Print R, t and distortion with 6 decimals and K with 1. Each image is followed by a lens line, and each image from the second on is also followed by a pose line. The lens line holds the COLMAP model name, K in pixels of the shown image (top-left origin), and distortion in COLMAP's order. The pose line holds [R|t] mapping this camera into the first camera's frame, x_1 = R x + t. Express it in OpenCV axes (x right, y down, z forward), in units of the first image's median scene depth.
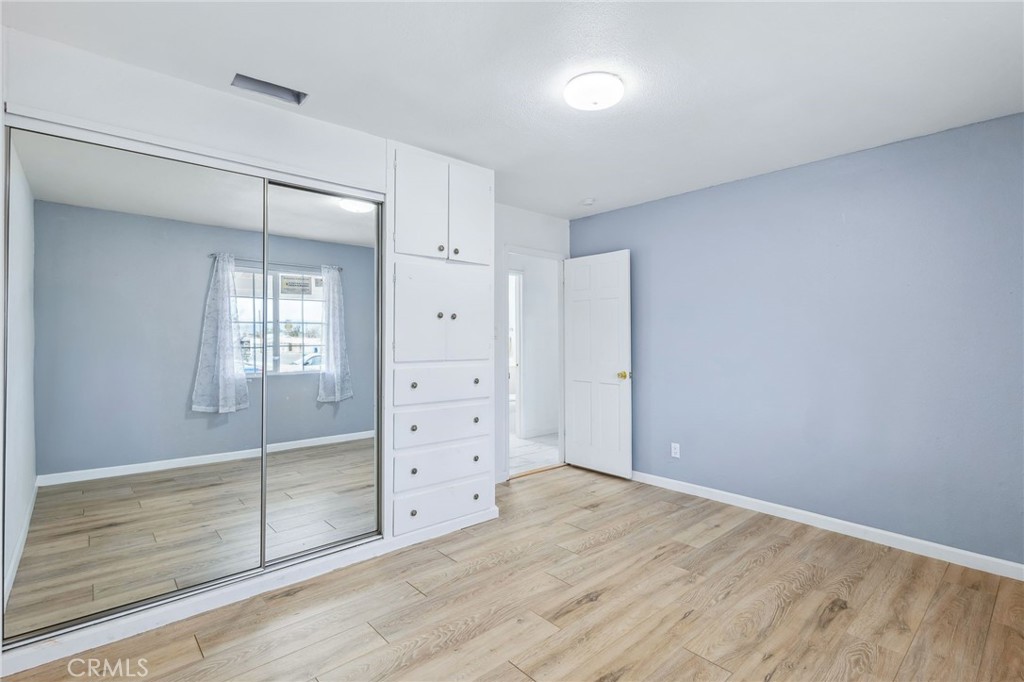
lens RADIAL K [[483.0, 0, 506.5], [0, 483.0, 328.5], [0, 0, 1]] dist [-0.001068, 0.000142]
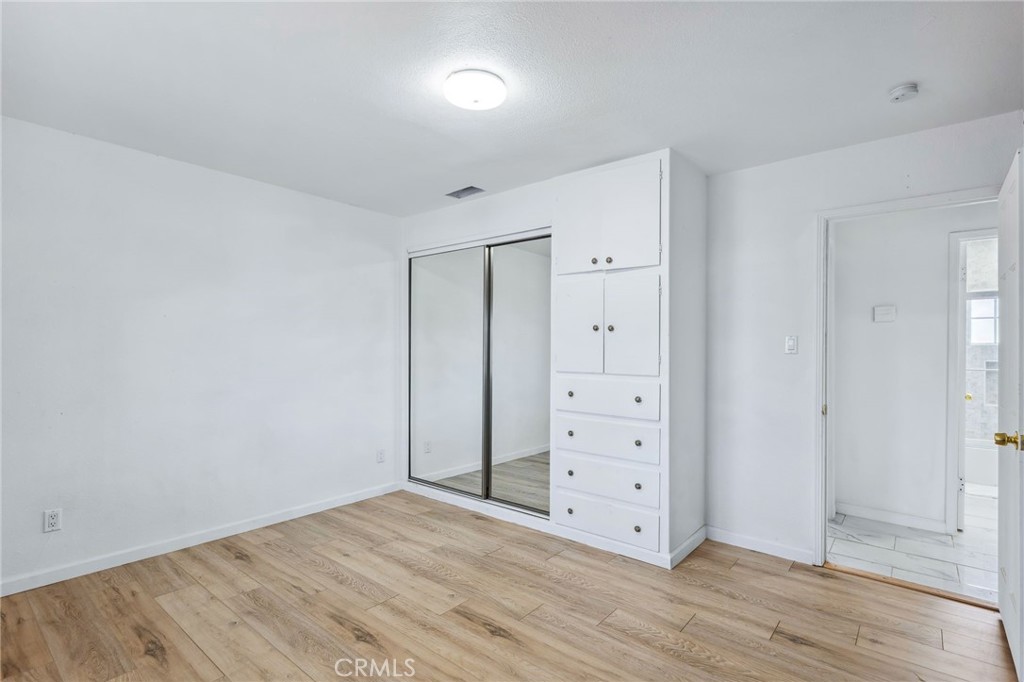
lens RADIAL K [[488.1, 0, 513.4], [0, 488.1, 340.3], [0, 0, 1]] dist [0.000255, 0.000563]
pose [[0.166566, -0.011055, -0.985968, 1.092482], [0.010055, 0.999904, -0.009512, 0.008539], [0.985979, -0.008330, 0.166661, 0.865574]]
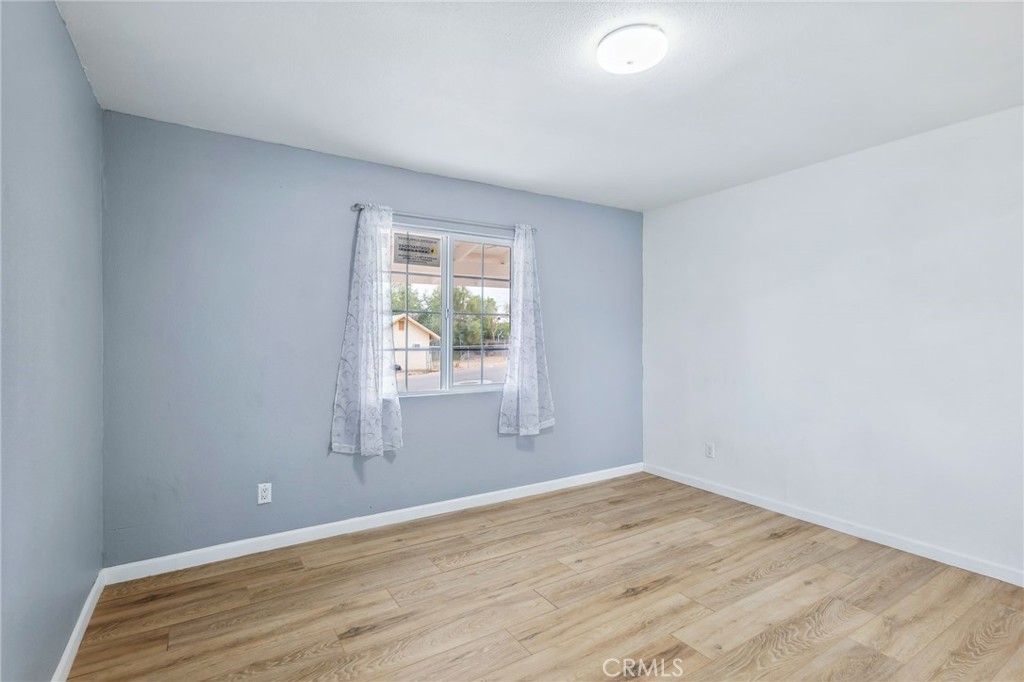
lens RADIAL K [[488.1, 0, 513.4], [0, 488.1, 340.3], [0, 0, 1]] dist [0.000255, 0.000563]
pose [[-0.989489, 0.002290, 0.144588, 0.249595], [0.000528, 0.999925, -0.012226, 0.035940], [-0.144605, -0.012021, -0.989416, 1.783044]]
